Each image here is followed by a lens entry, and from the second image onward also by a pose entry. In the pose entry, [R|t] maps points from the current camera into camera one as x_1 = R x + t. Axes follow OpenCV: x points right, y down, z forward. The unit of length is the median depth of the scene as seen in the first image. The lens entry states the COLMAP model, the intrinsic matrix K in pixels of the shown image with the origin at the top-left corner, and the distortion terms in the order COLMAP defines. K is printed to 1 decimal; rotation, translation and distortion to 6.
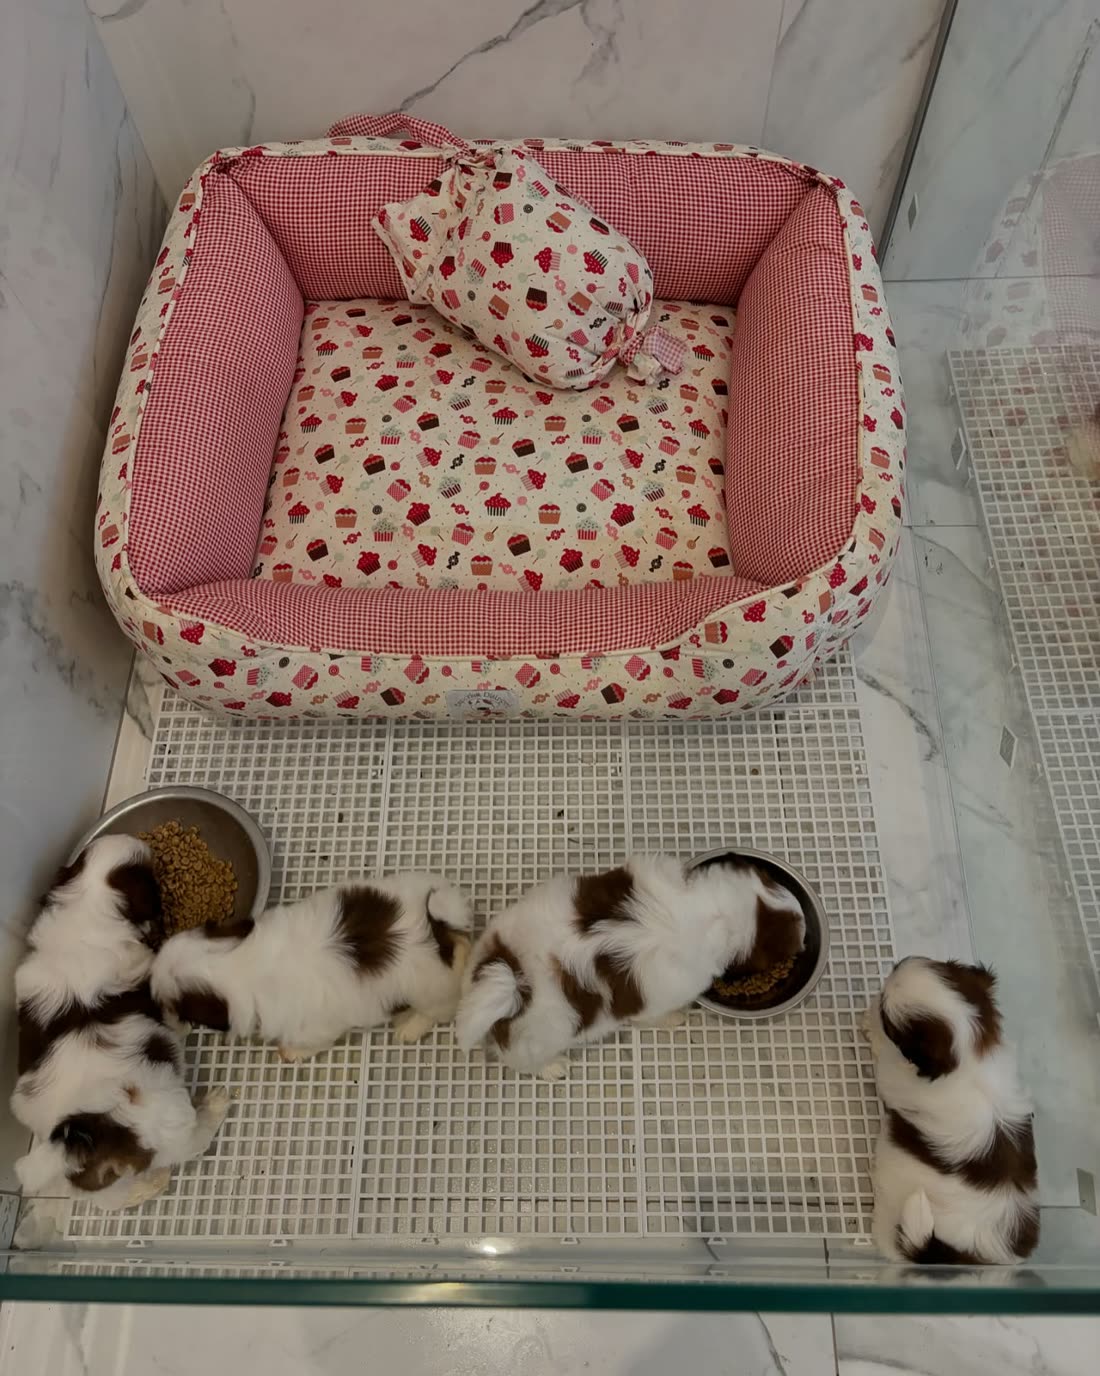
lens RADIAL K [[1112.8, 0, 552.4], [0, 1112.8, 678.8], [0, 0, 1]] dist [0.038163, -0.051765]
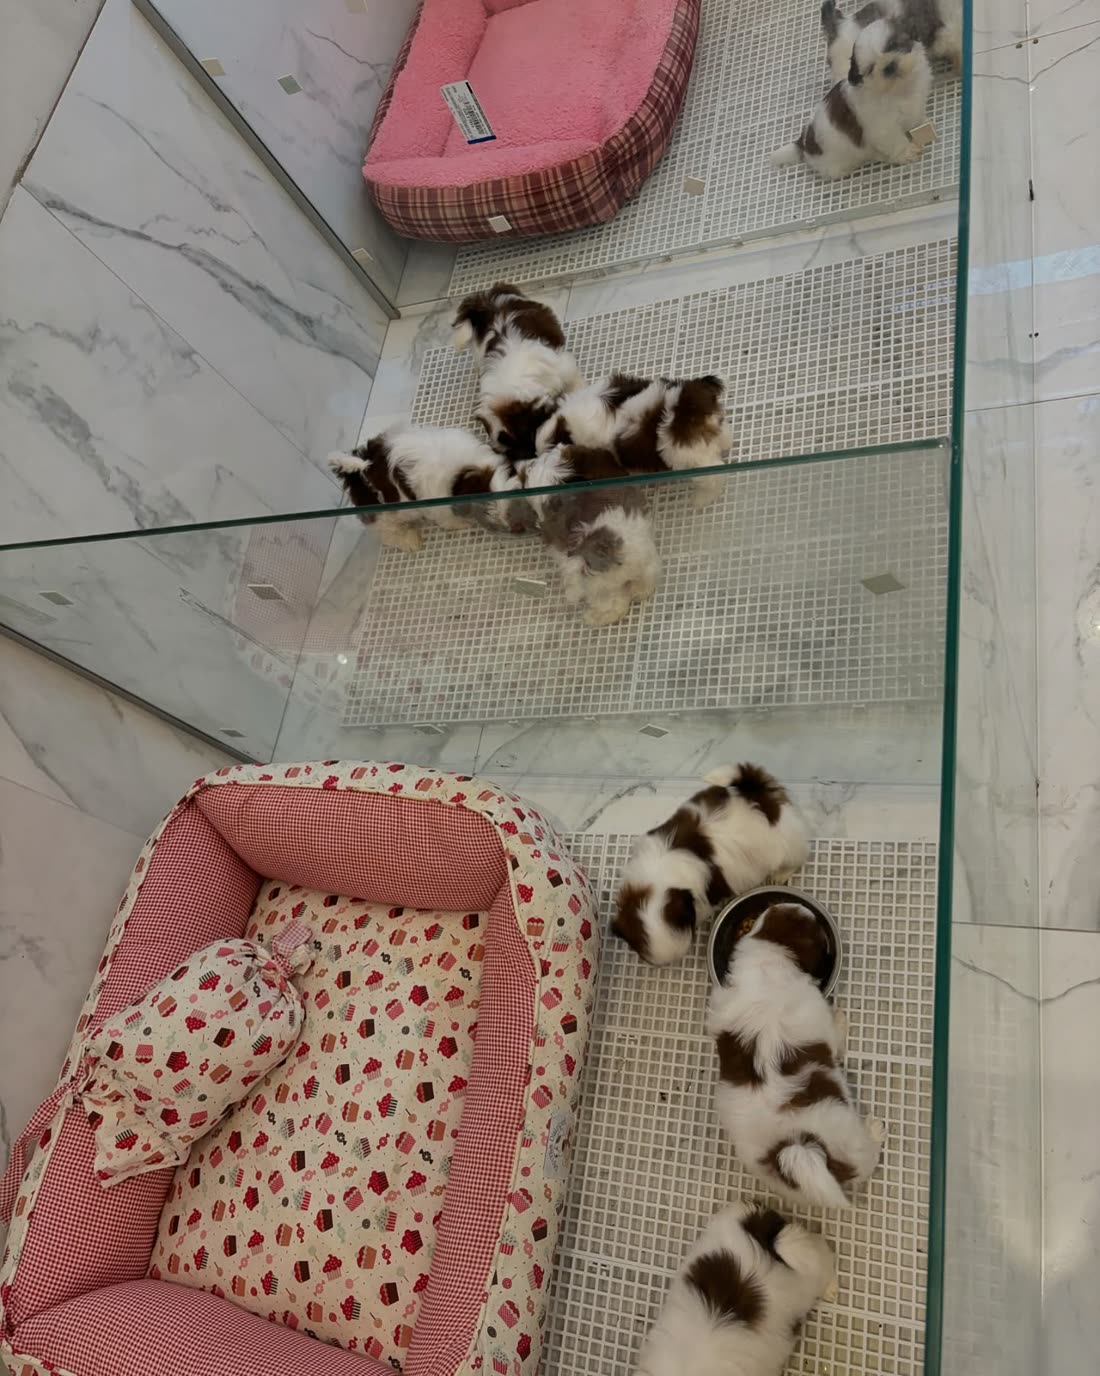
lens RADIAL K [[1112.8, 0, 552.4], [0, 1112.8, 678.8], [0, 0, 1]] dist [0.038163, -0.051765]
pose [[0.164866, -0.895141, 0.414177, -0.103495], [0.985746, 0.163818, -0.038332, -0.016979], [-0.033537, 0.414593, 0.909389, -0.227341]]
